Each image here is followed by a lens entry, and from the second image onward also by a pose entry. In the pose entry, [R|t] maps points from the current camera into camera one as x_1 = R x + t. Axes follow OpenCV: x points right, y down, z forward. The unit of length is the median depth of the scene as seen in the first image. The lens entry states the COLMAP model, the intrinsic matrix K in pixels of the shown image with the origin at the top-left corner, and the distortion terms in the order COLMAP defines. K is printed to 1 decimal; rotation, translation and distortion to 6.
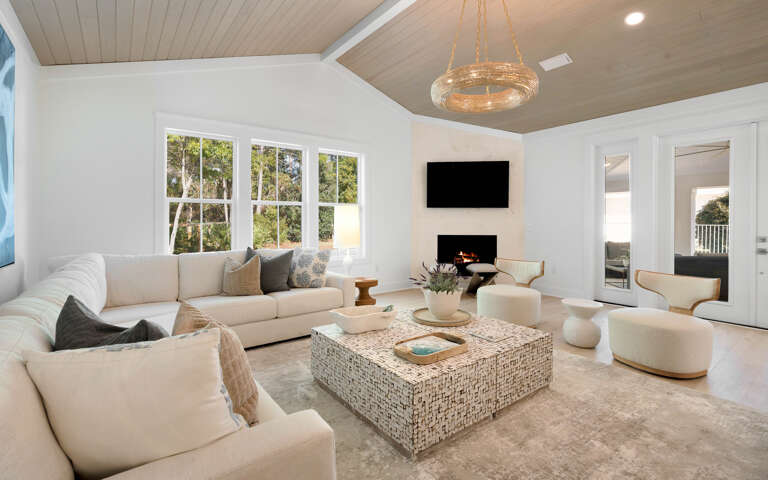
lens RADIAL K [[349.8, 0, 383.7], [0, 349.8, 223.5], [0, 0, 1]] dist [-0.003524, 0.000629]
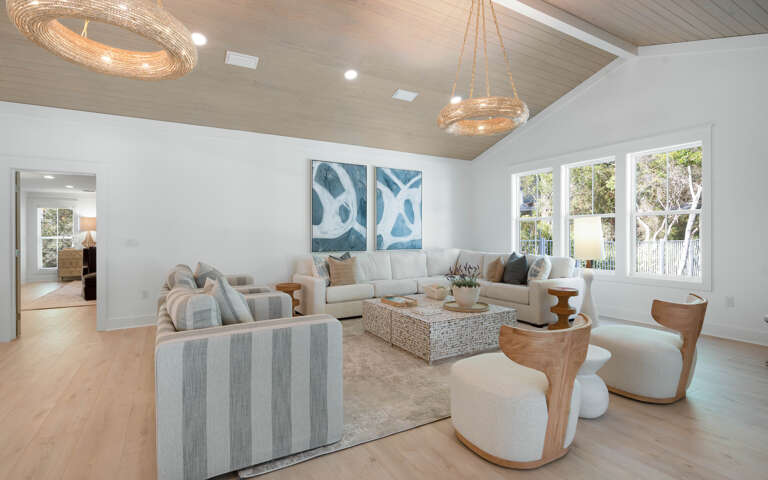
lens RADIAL K [[369.3, 0, 381.4], [0, 369.3, 238.9], [0, 0, 1]] dist [-0.003850, 0.002256]
pose [[-0.112047, 0.014608, -0.993595, 0.847201], [-0.001246, 0.999889, 0.014841, -0.003889], [0.993702, 0.002901, -0.112017, 0.453075]]
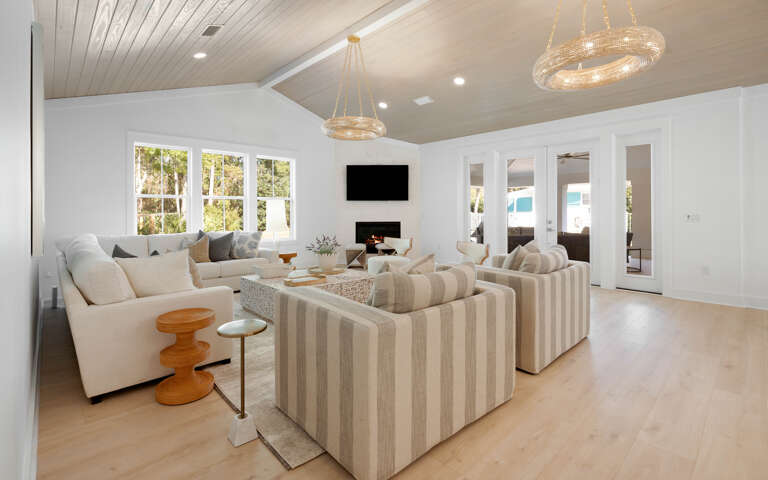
lens RADIAL K [[349.8, 0, 384.8], [0, 349.8, 211.5], [0, 0, 1]] dist [-0.003524, 0.000629]
pose [[0.993334, -0.004278, 0.115191, 0.133120], [0.004957, 0.999972, -0.005603, 0.003236], [-0.115164, 0.006137, 0.993328, -0.338369]]
